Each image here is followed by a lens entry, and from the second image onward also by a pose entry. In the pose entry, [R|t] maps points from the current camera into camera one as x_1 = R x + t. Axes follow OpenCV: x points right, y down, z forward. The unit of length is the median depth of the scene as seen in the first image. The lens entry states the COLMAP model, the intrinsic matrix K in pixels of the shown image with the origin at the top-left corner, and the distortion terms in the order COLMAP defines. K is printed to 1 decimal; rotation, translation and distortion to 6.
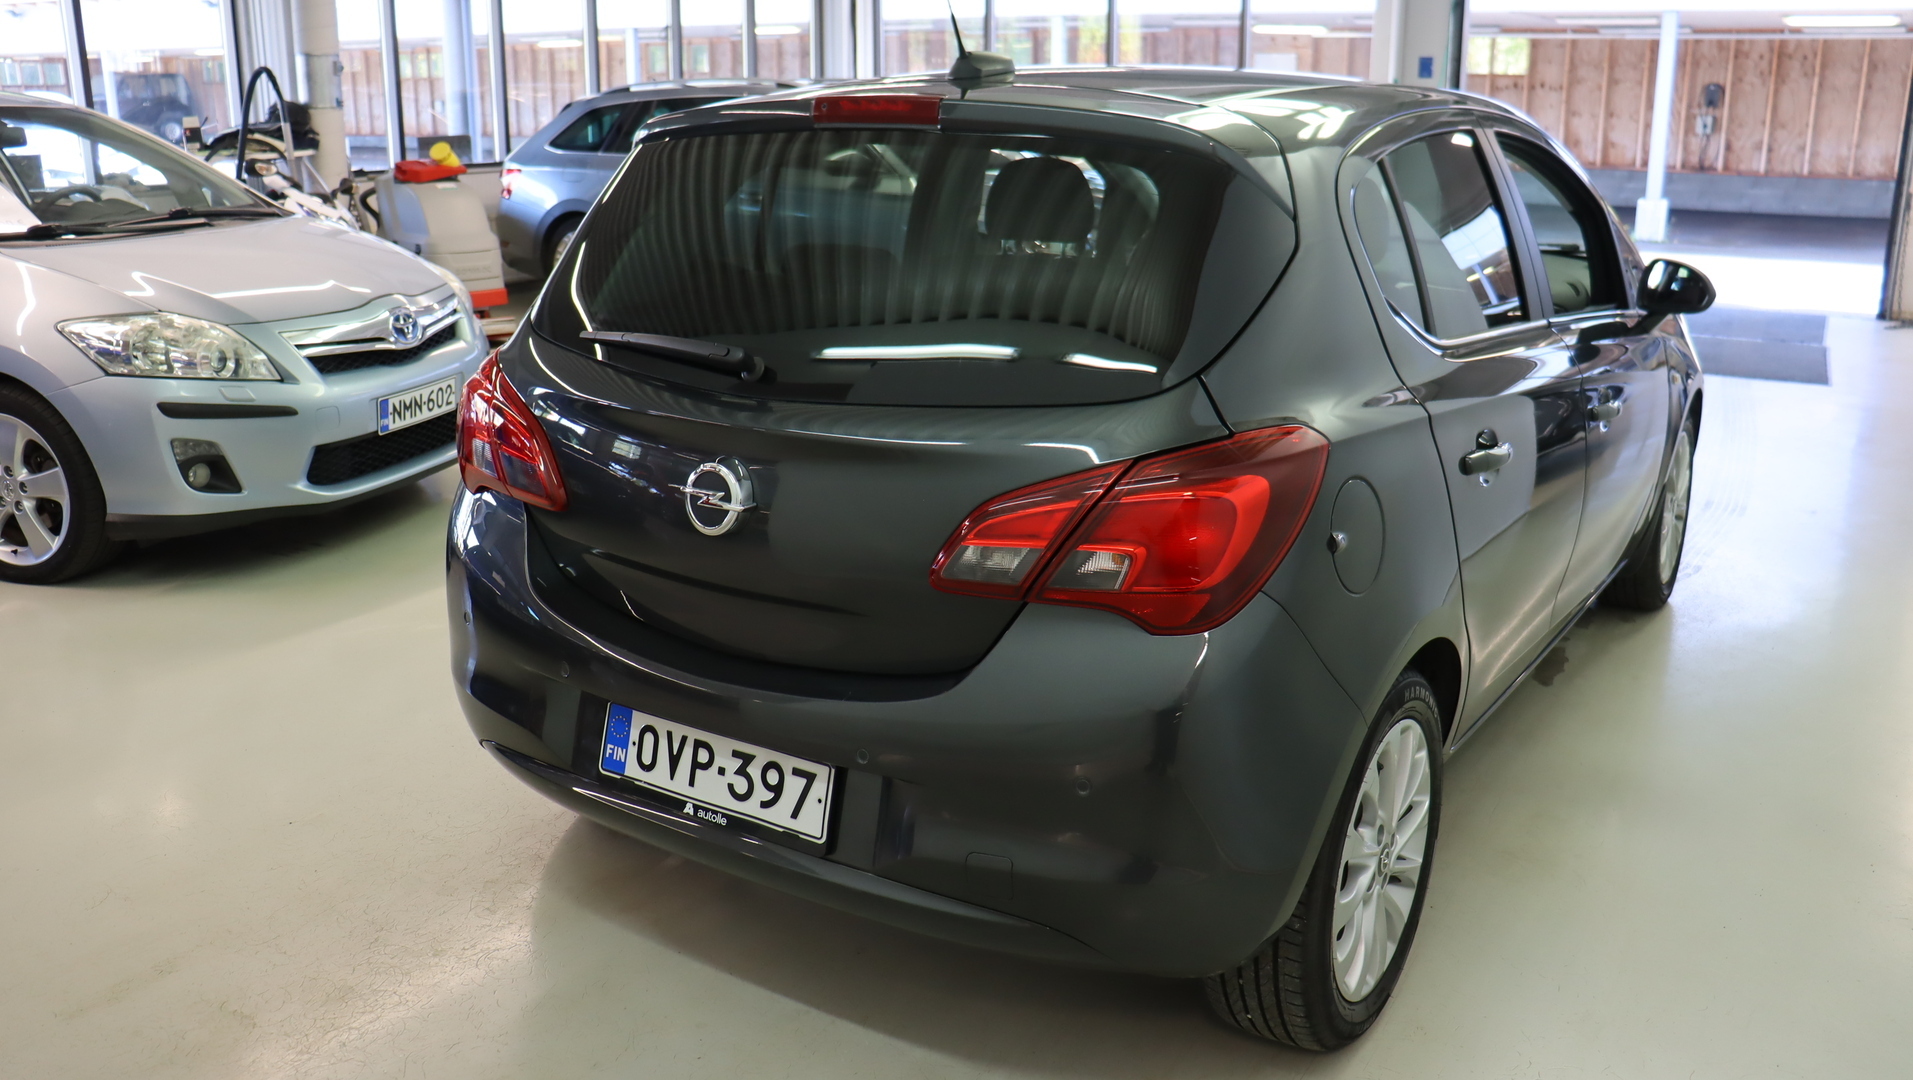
lens RADIAL K [[1611.4, 0, 956.5], [0, 1611.4, 540.0], [0, 0, 1]] dist [-0.061298, 0.096436]
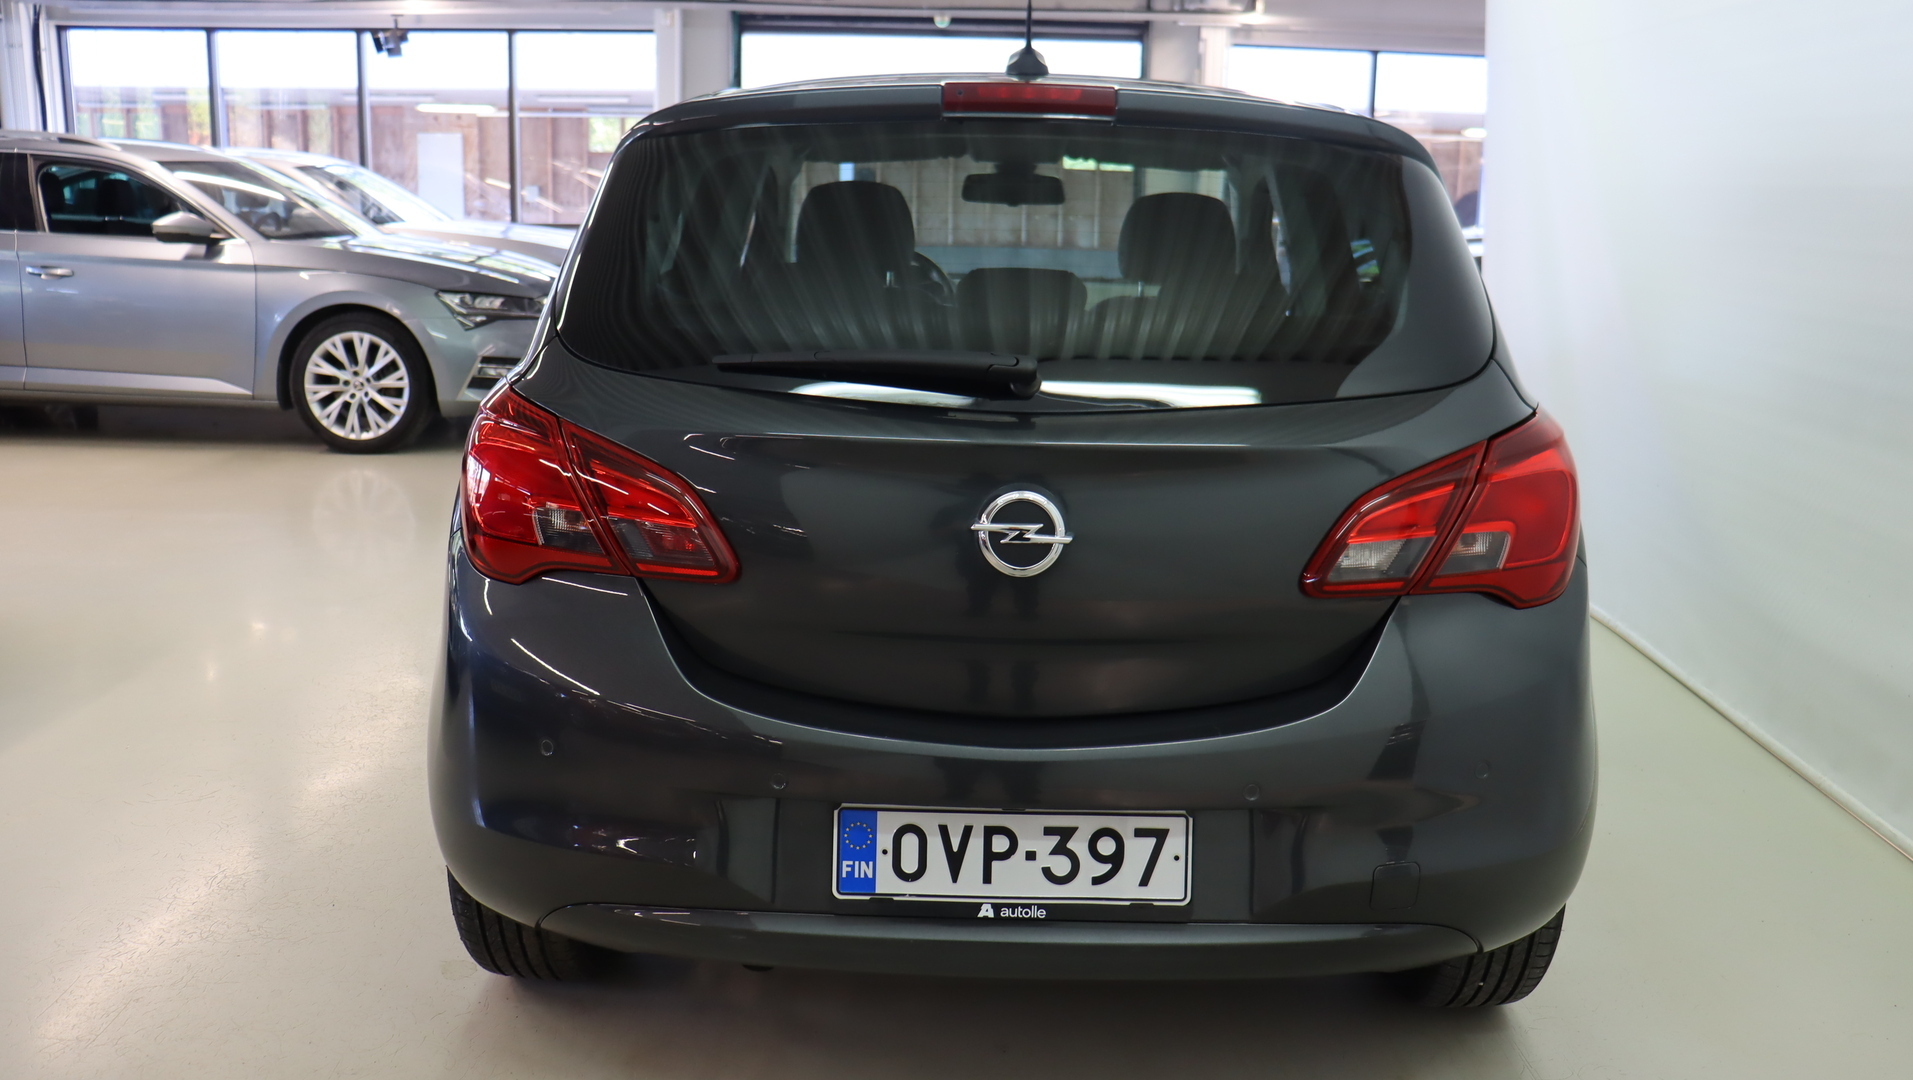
lens RADIAL K [[1611.4, 0, 956.5], [0, 1611.4, 540.0], [0, 0, 1]] dist [-0.061298, 0.096436]
pose [[0.844692, -0.106279, 0.524596, -0.605628], [0.134525, 0.990783, -0.015883, -0.013022], [-0.518072, 0.083987, 0.851203, 0.283344]]
